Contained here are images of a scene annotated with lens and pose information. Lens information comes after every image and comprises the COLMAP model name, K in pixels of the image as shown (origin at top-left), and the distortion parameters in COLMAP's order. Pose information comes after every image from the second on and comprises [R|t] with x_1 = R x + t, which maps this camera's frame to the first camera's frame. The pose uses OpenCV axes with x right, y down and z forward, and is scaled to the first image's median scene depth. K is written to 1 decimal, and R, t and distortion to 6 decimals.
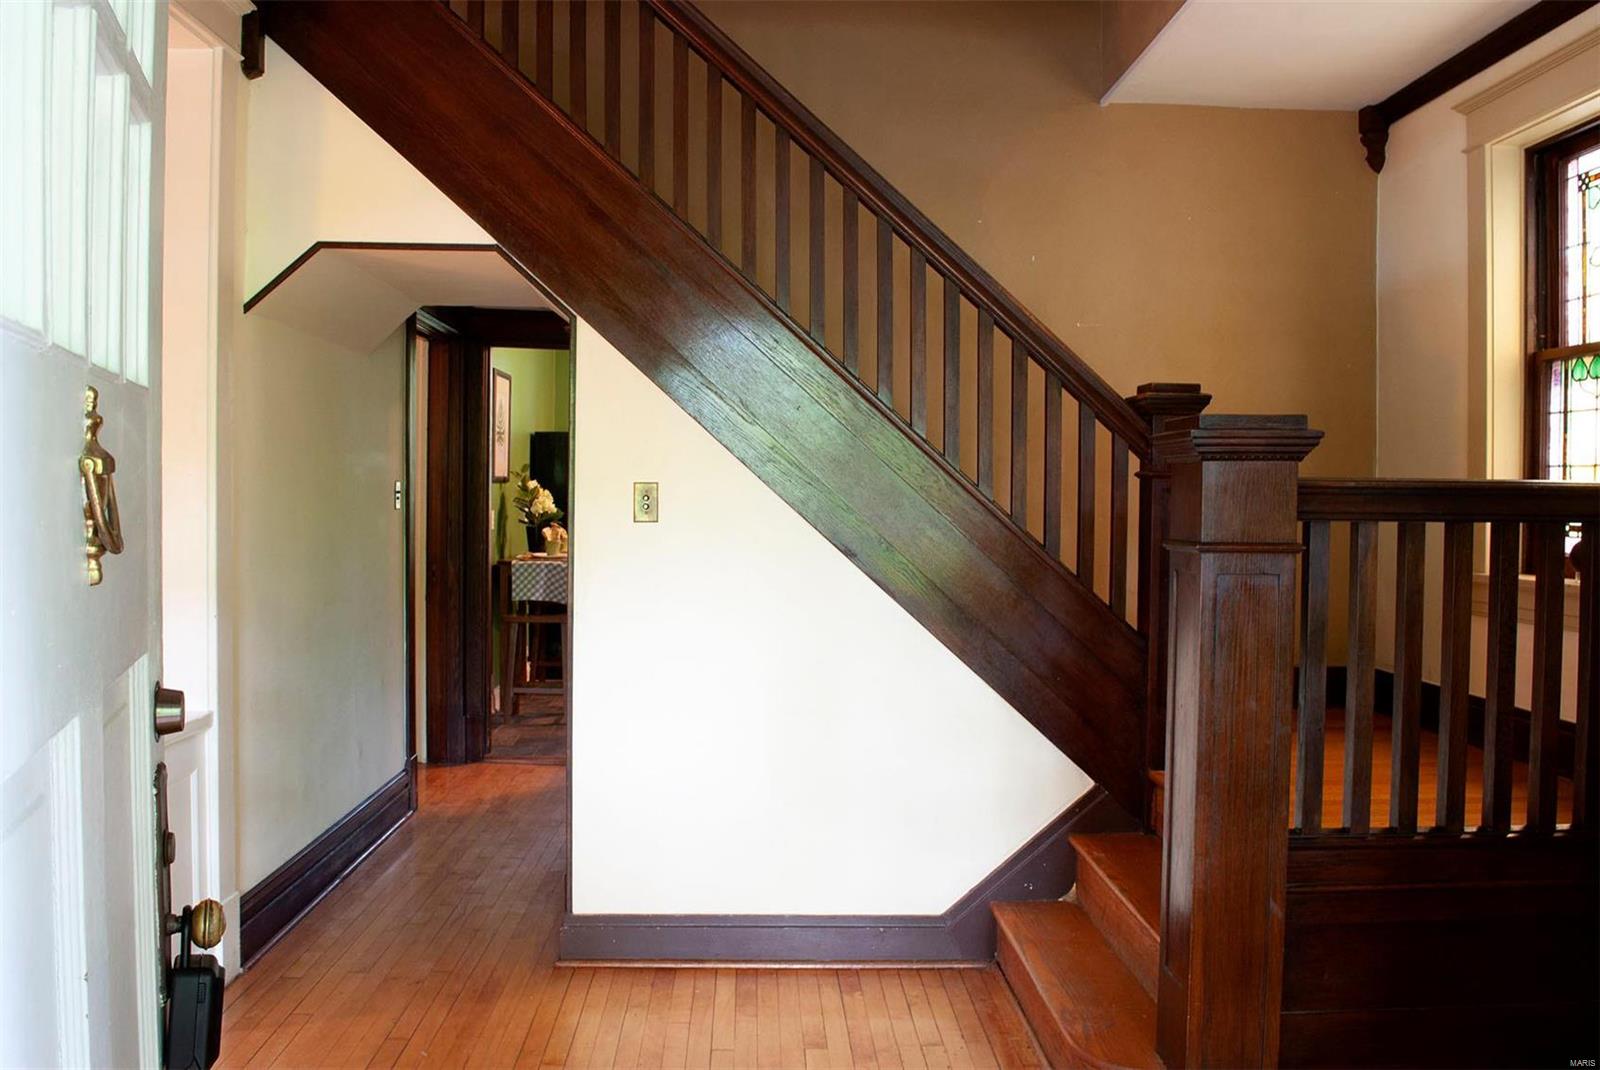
lens RADIAL K [[1340.5, 0, 800.0], [0, 1340.5, 535.0], [0, 0, 1]] dist [-0.125973, 0.000835]
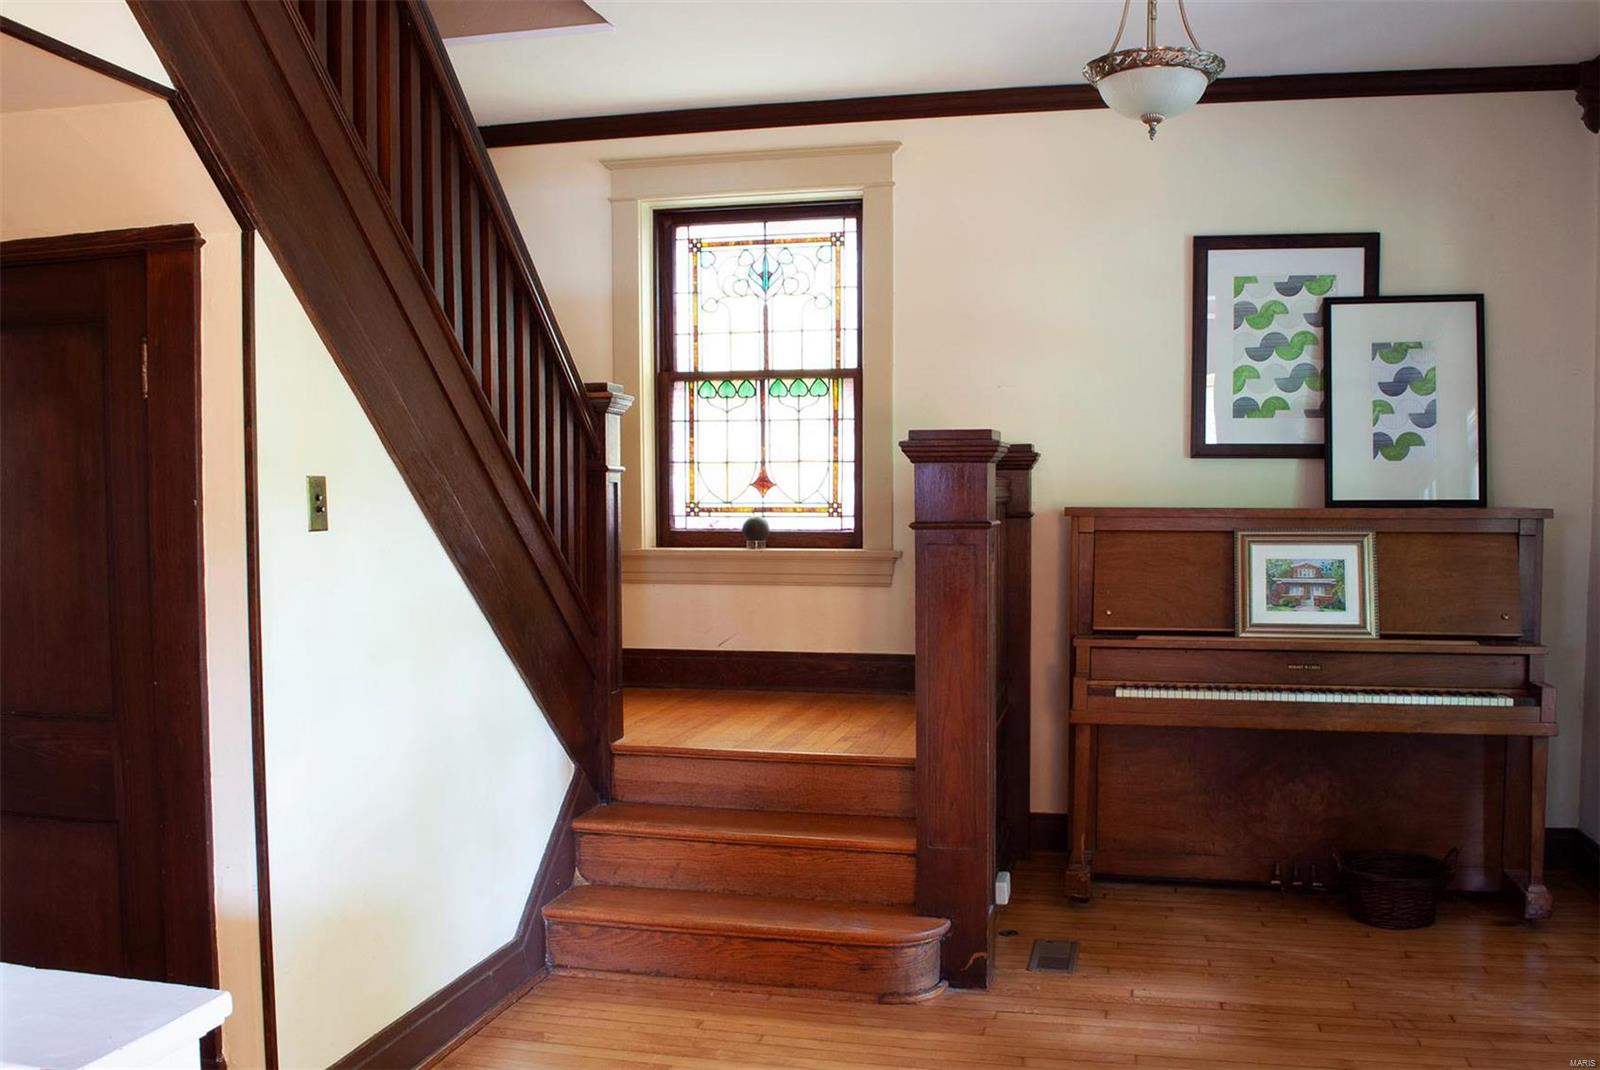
lens RADIAL K [[1340.5, 0, 800.0], [0, 1340.5, 535.0], [0, 0, 1]] dist [-0.125973, 0.000835]
pose [[0.266473, -0.039280, 0.963042, -0.695941], [0.022860, 0.999146, 0.034427, -0.024270], [-0.963571, 0.012842, 0.267143, 0.528997]]
